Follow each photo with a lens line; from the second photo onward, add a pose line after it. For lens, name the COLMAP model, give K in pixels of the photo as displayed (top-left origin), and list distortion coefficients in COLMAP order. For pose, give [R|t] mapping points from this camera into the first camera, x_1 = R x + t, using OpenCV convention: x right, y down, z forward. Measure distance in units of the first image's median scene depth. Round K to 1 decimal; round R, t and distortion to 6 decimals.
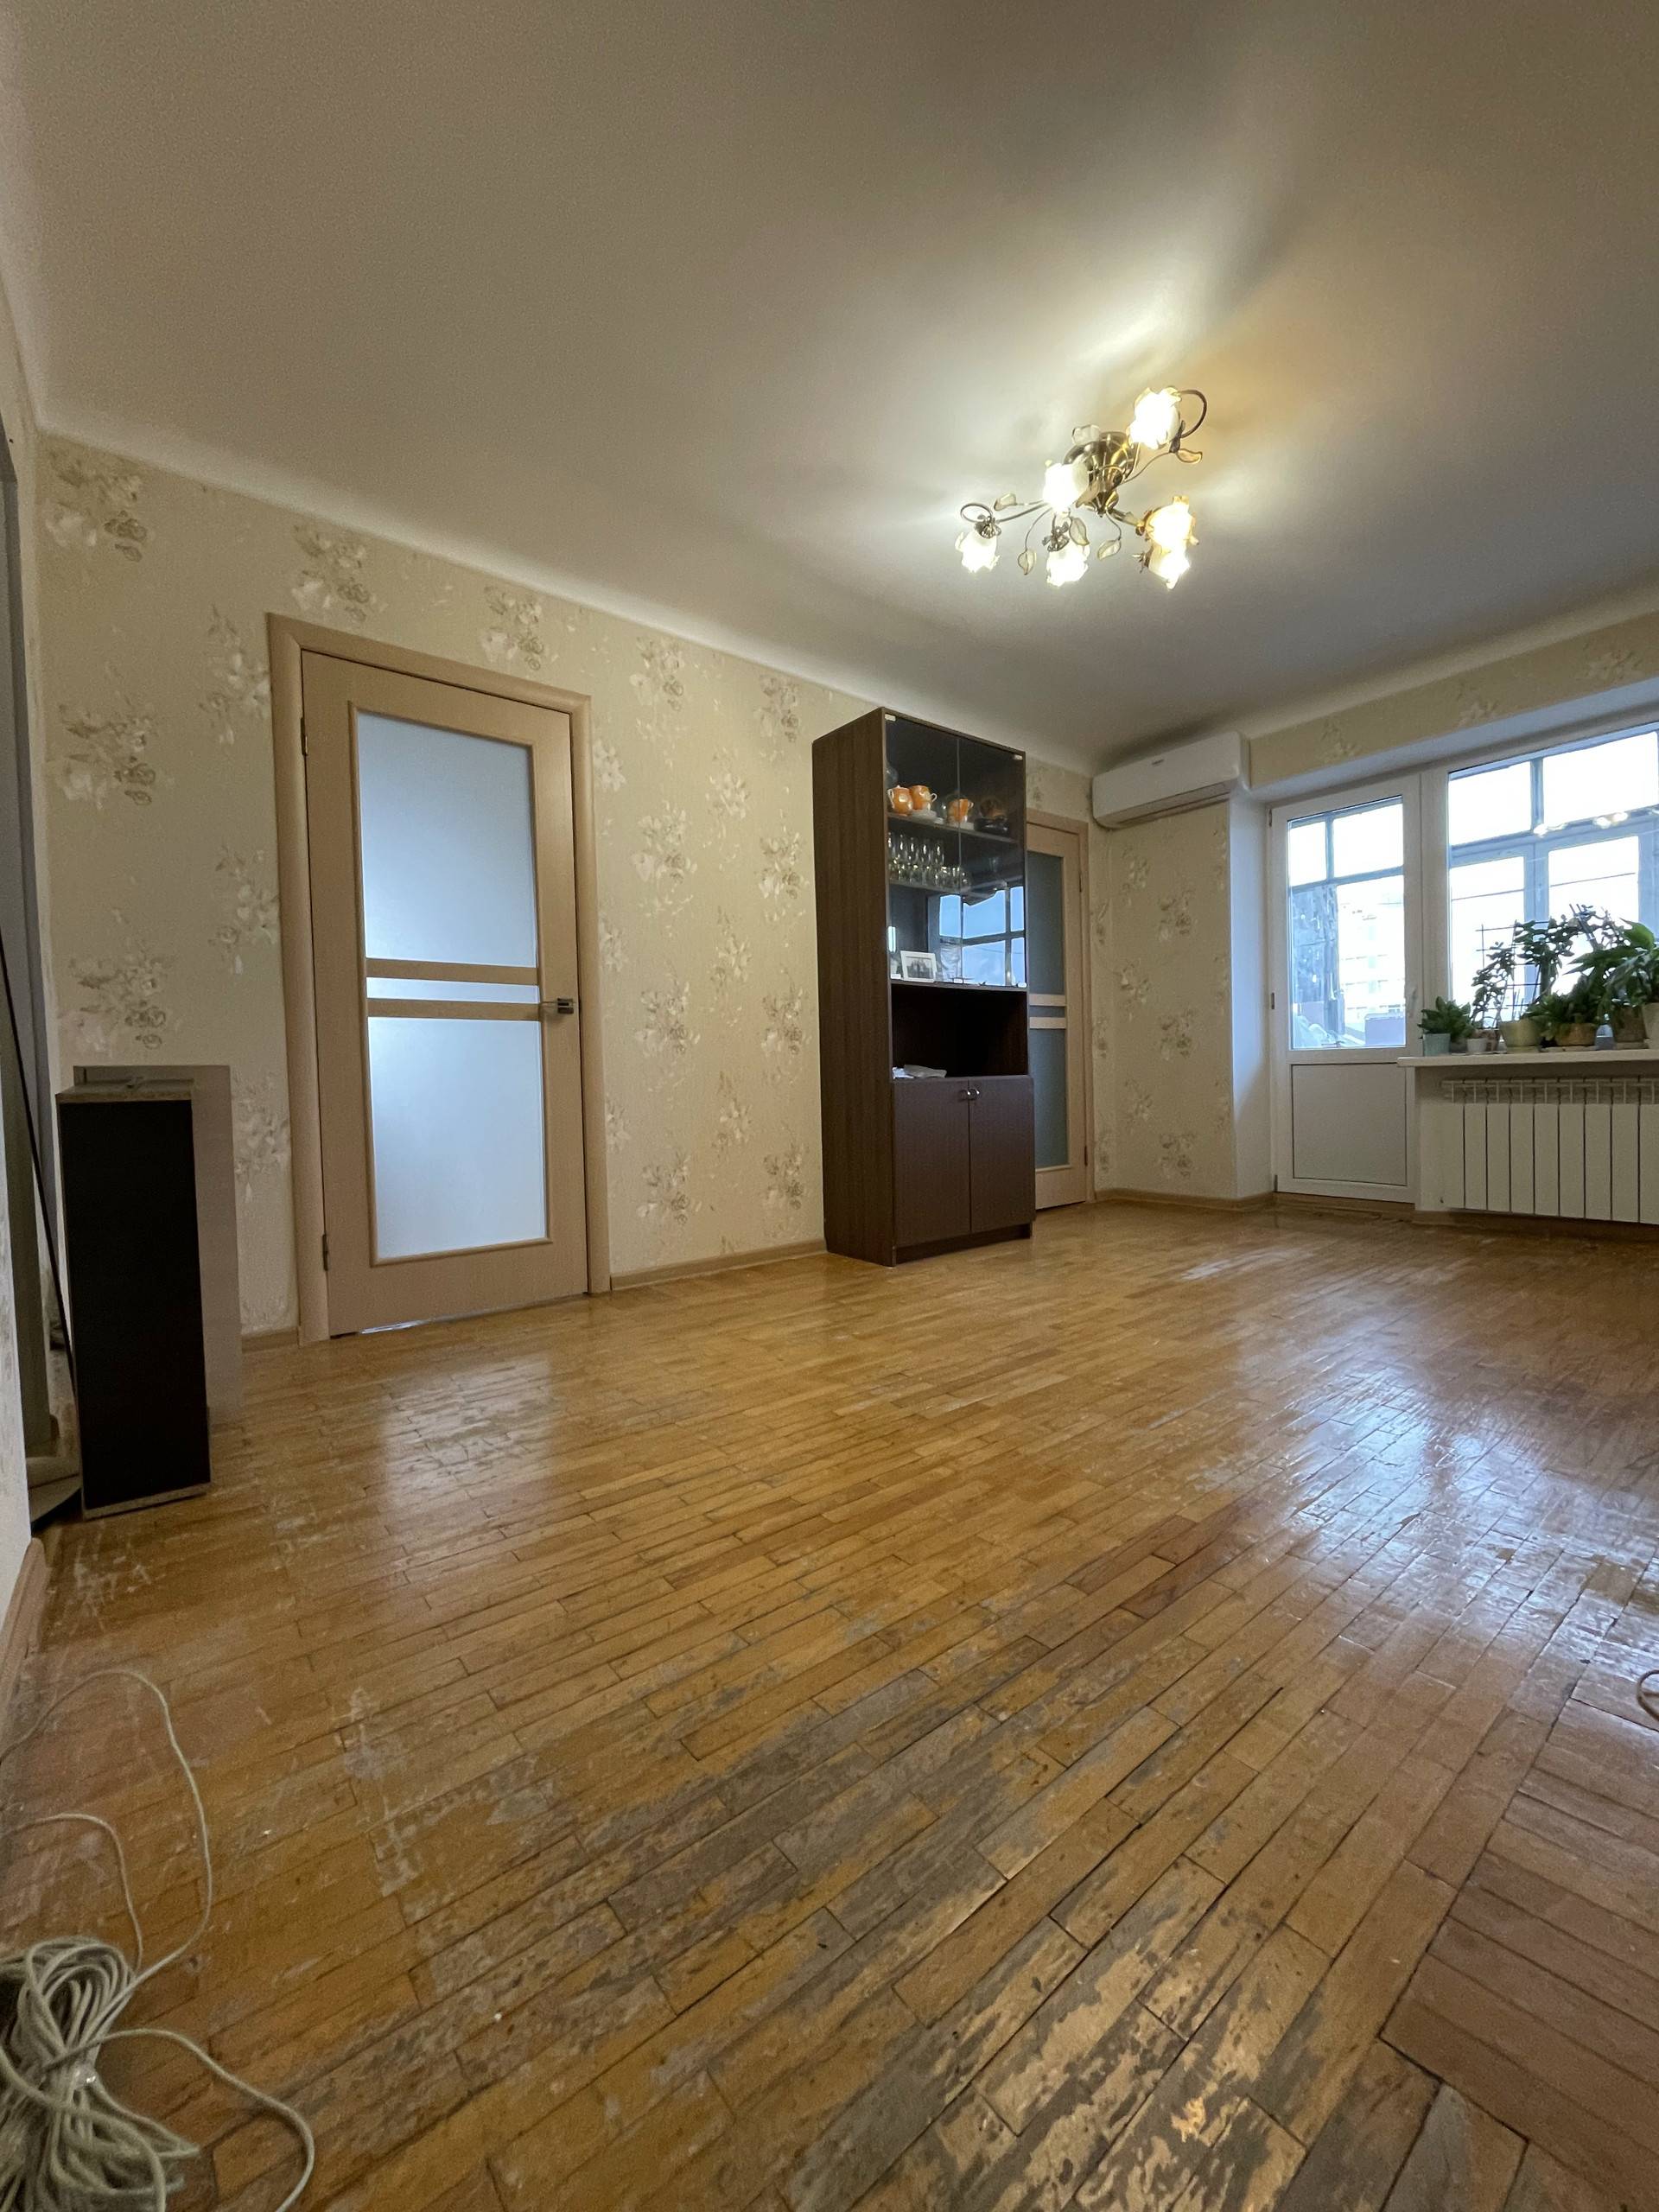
lens RADIAL K [[890.2, 0, 832.1], [0, 890.2, 1107.4], [0, 0, 1]] dist [-0.002617, -0.000148]
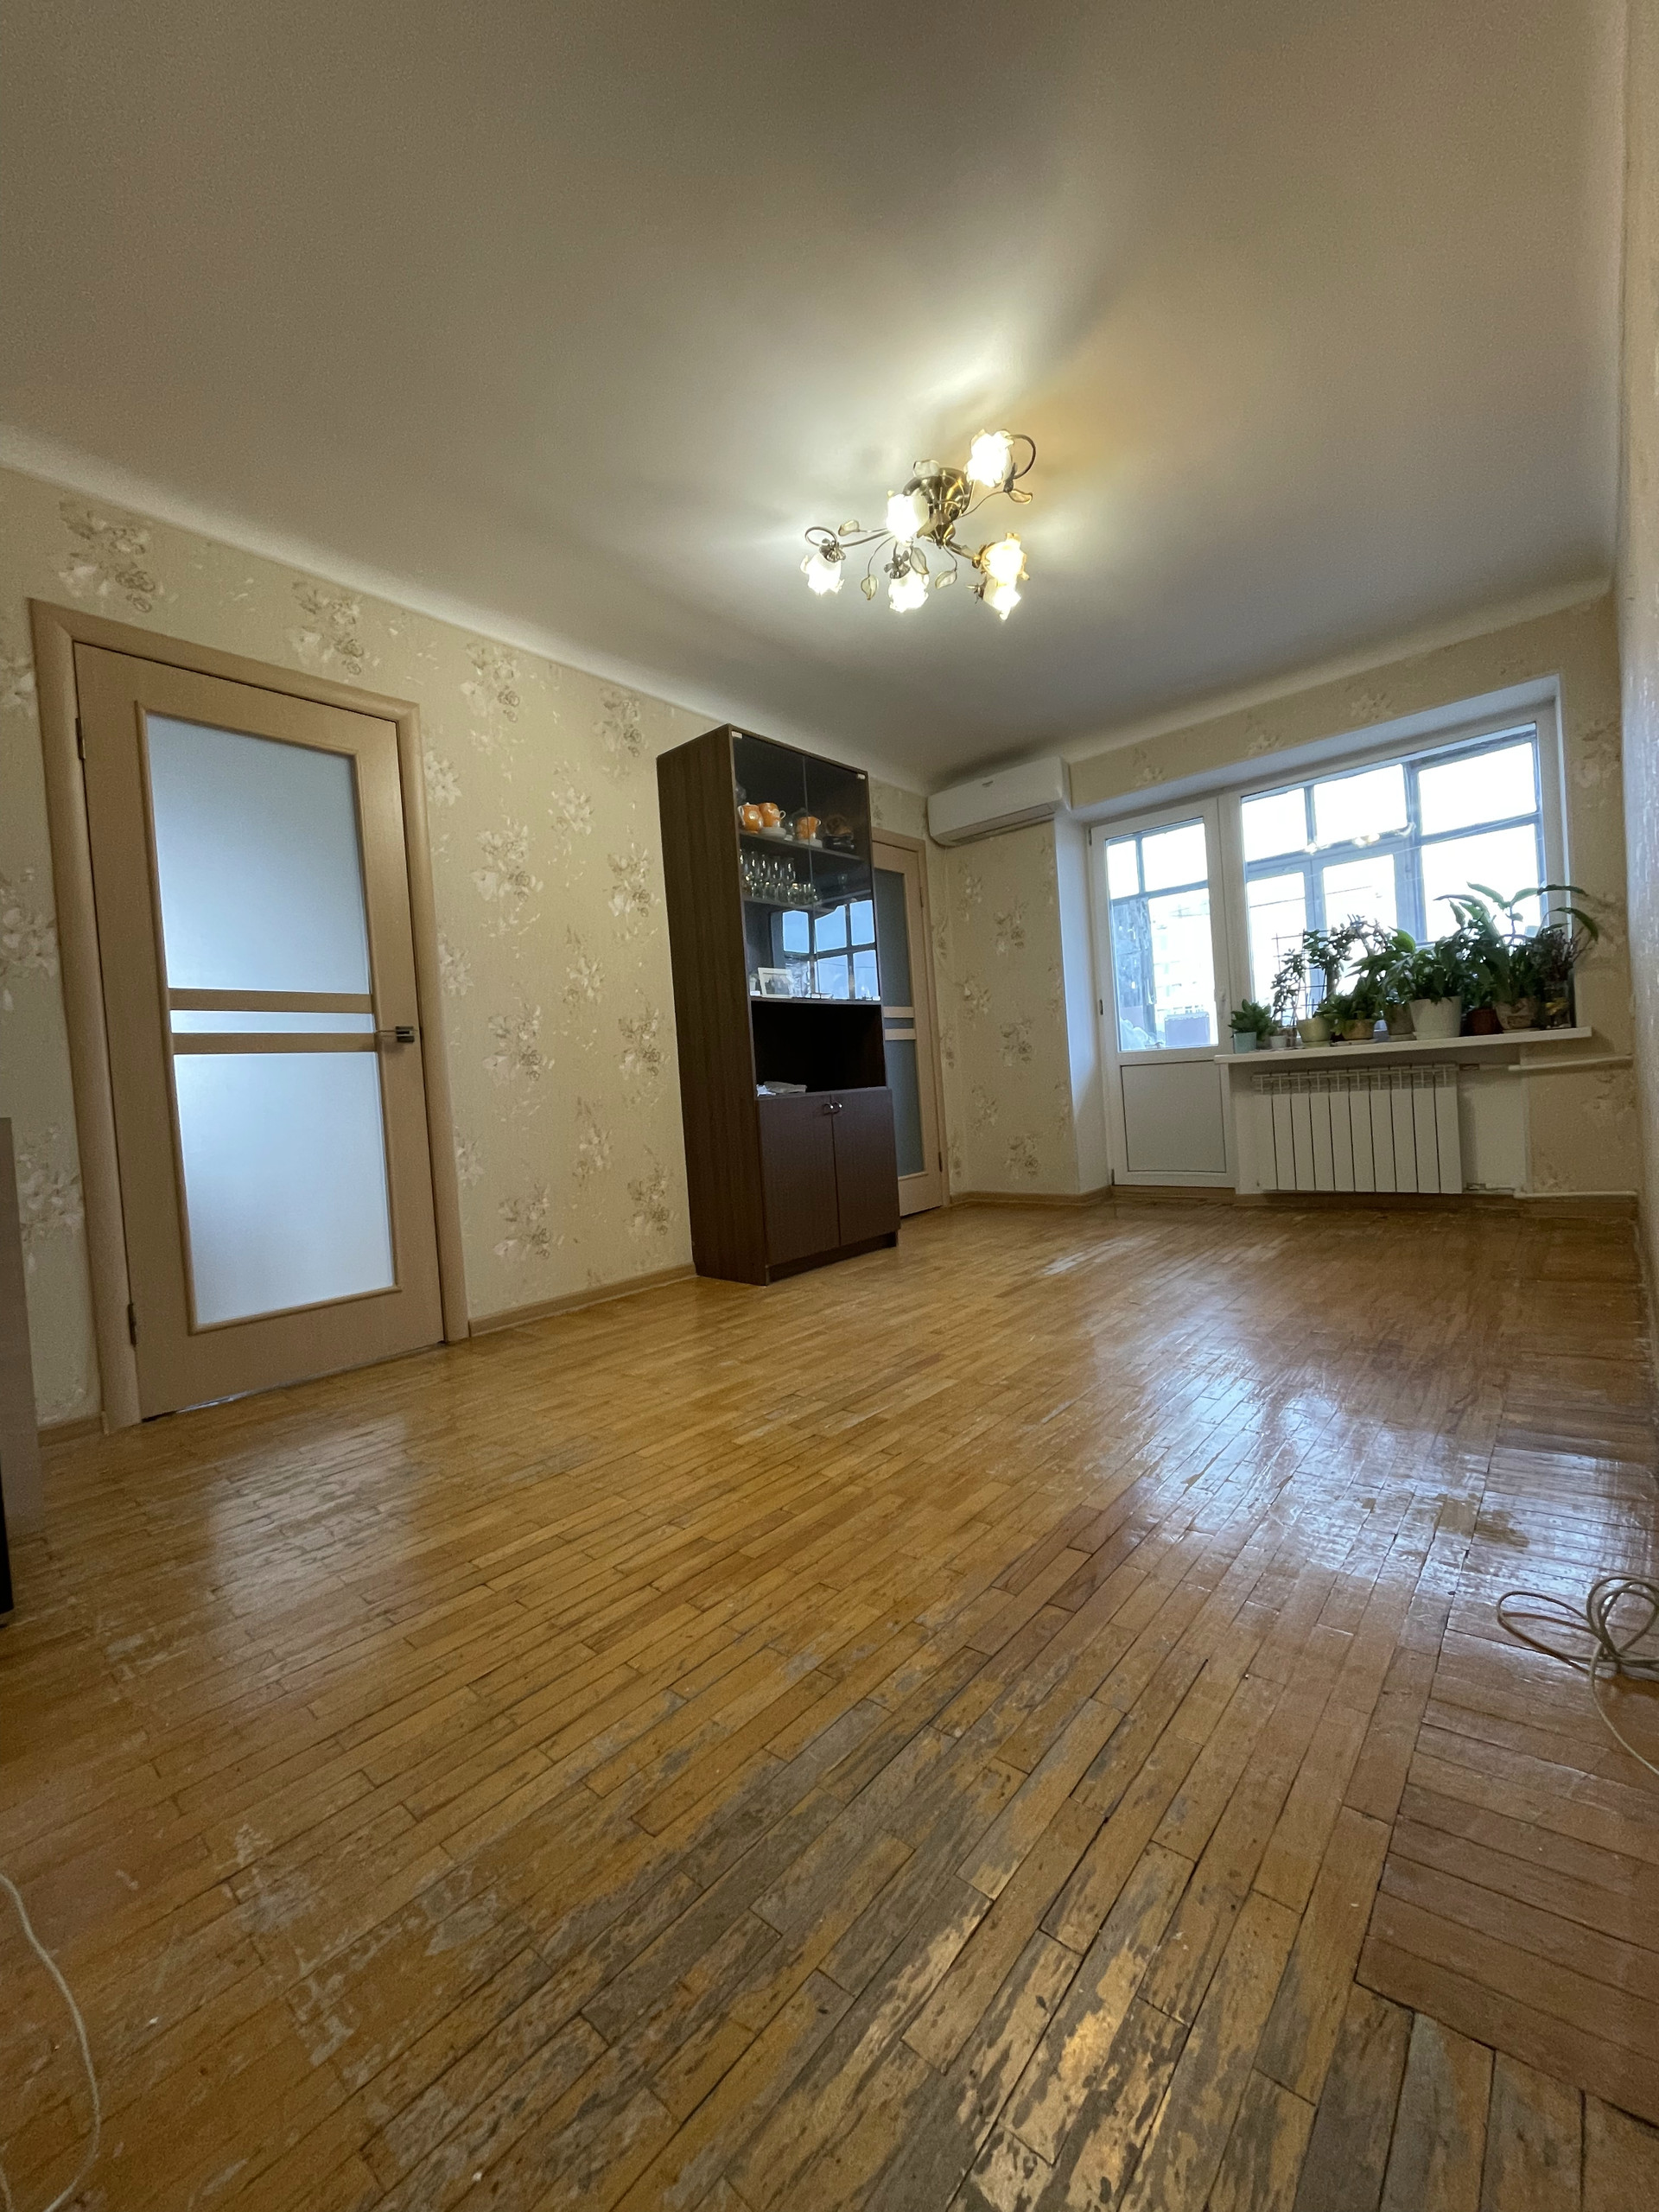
lens RADIAL K [[890.2, 0, 830.5], [0, 890.2, 1108.4], [0, 0, 1]] dist [-0.002617, -0.000148]
pose [[0.983044, -0.048254, 0.176907, -0.043680], [0.050971, 0.998641, -0.010844, -0.006022], [-0.176143, 0.019677, 0.984168, 0.013070]]
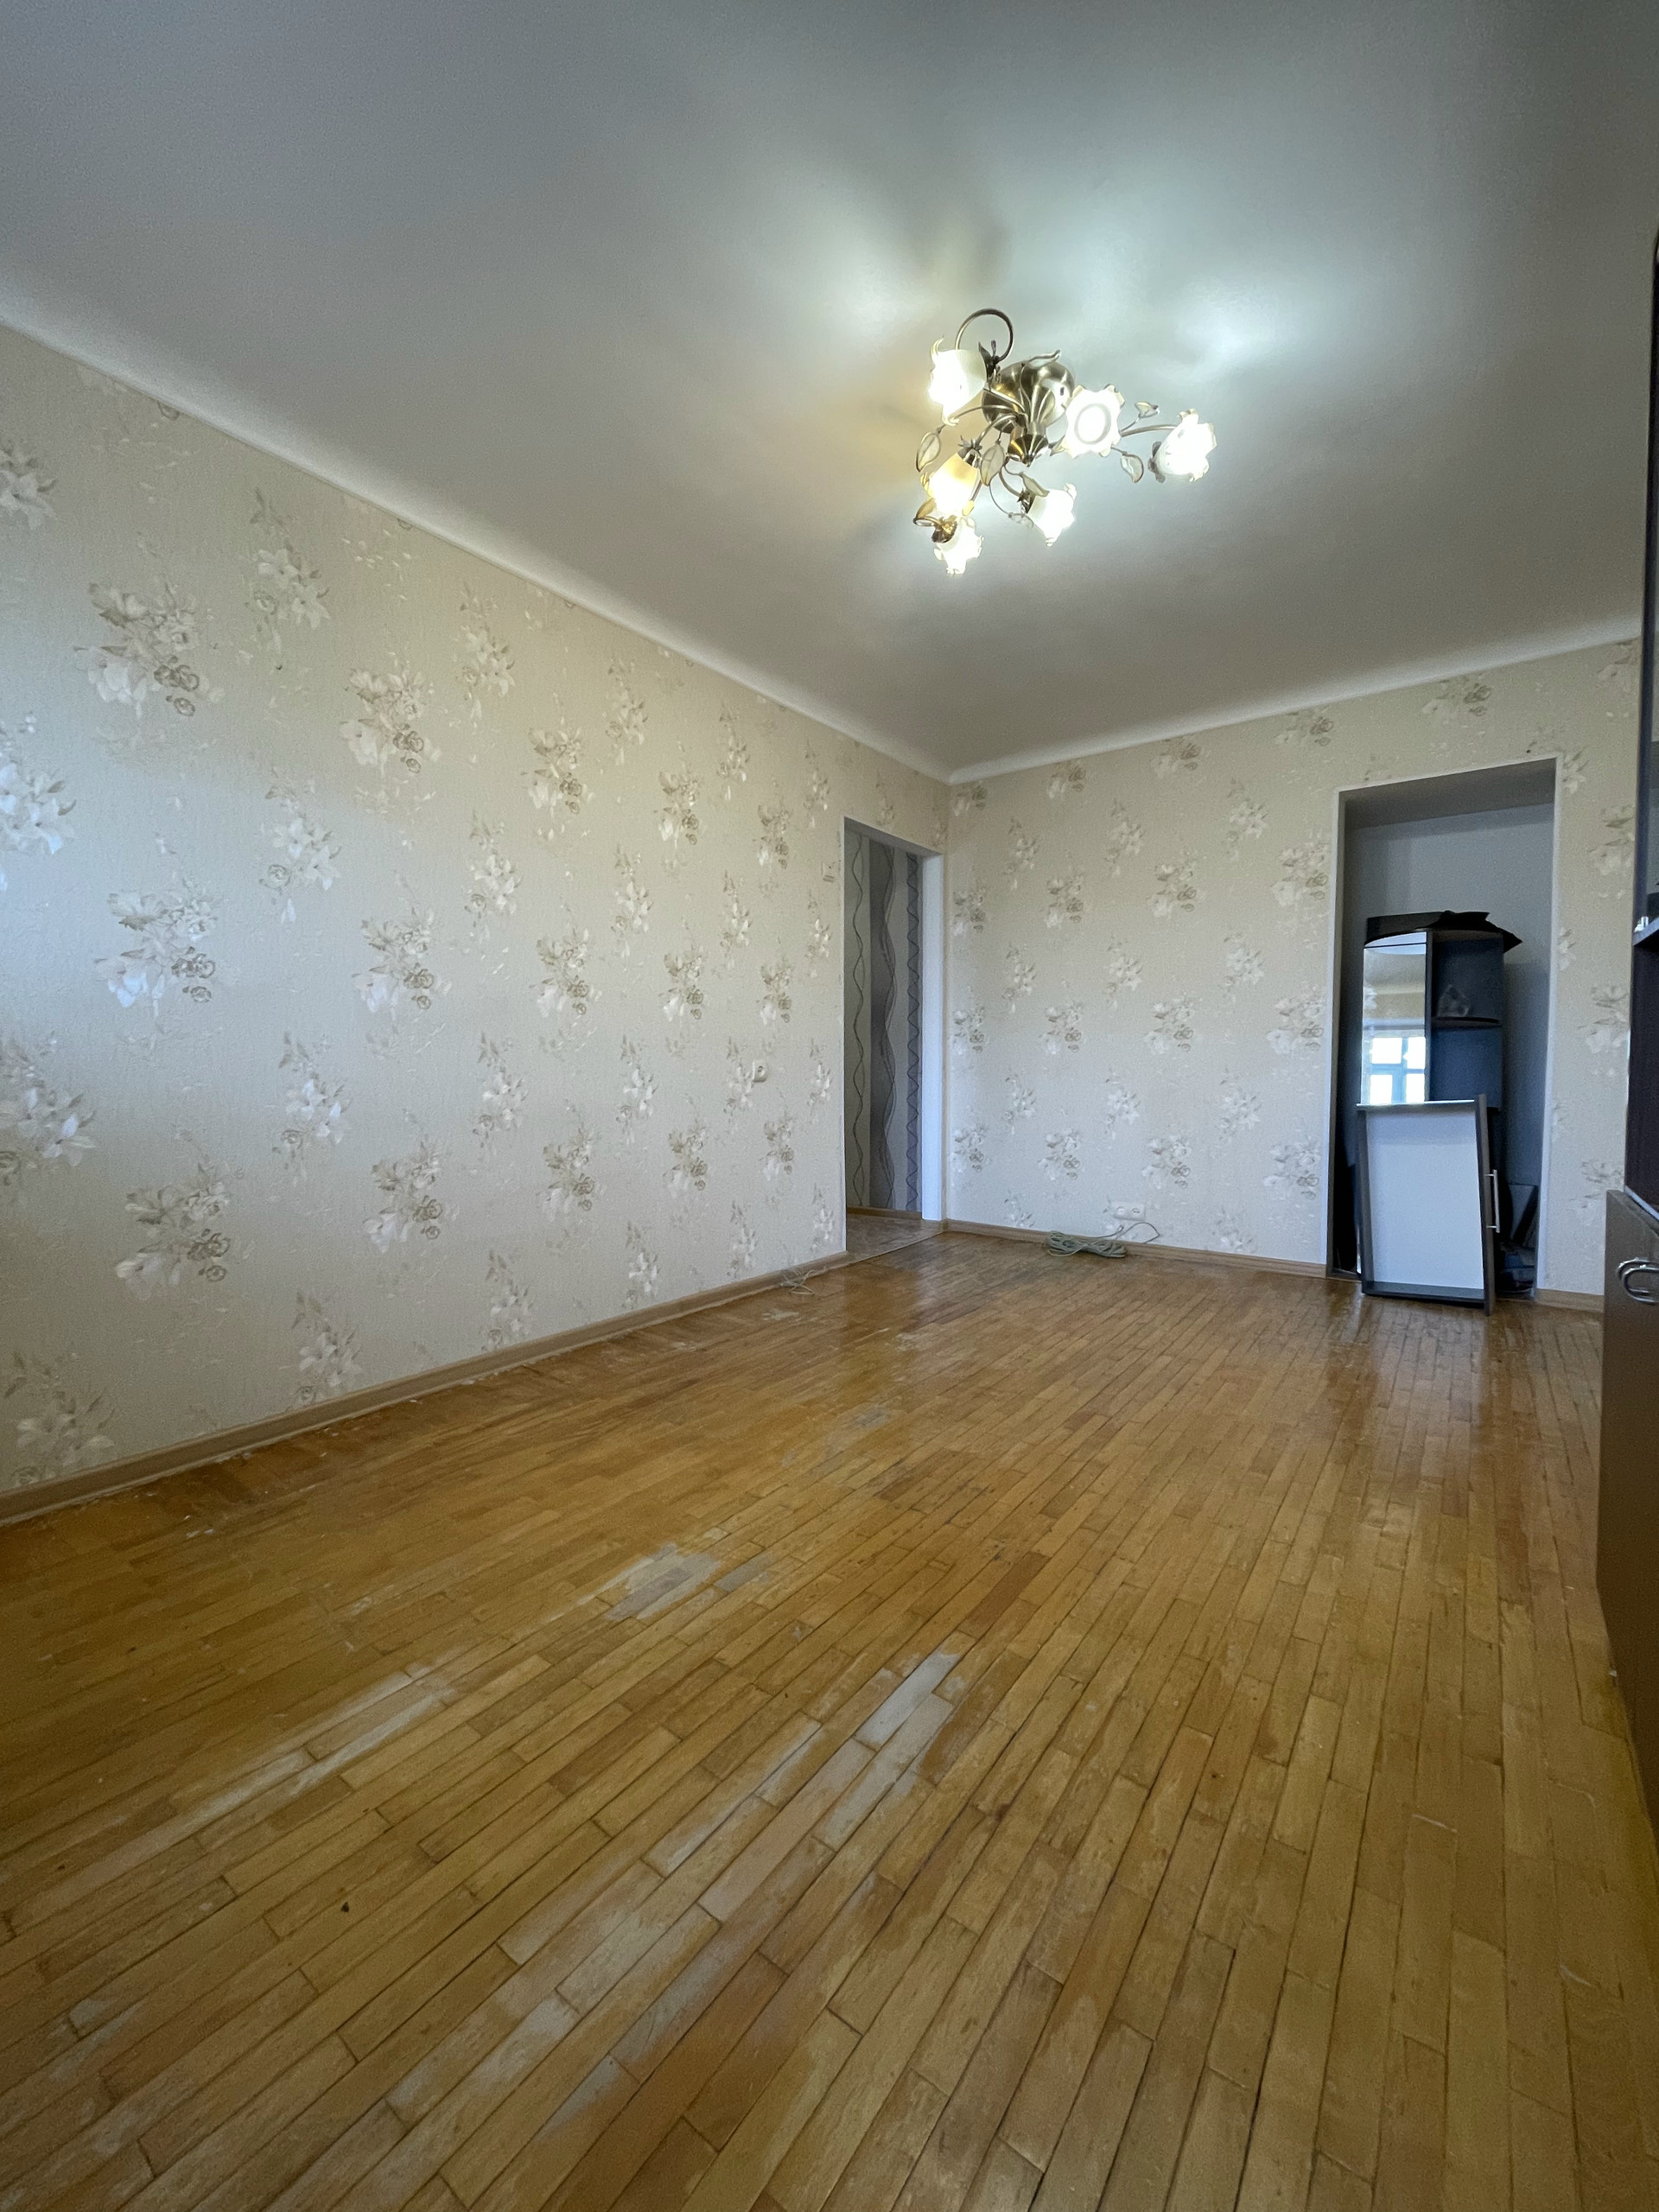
lens RADIAL K [[890.2, 0, 830.2], [0, 890.2, 1110.9], [0, 0, 1]] dist [-0.002617, -0.000148]
pose [[-0.962846, 0.048258, -0.265704, 0.815469], [0.025317, 0.995701, 0.089099, -0.171931], [0.268861, 0.079062, -0.959929, 2.017753]]
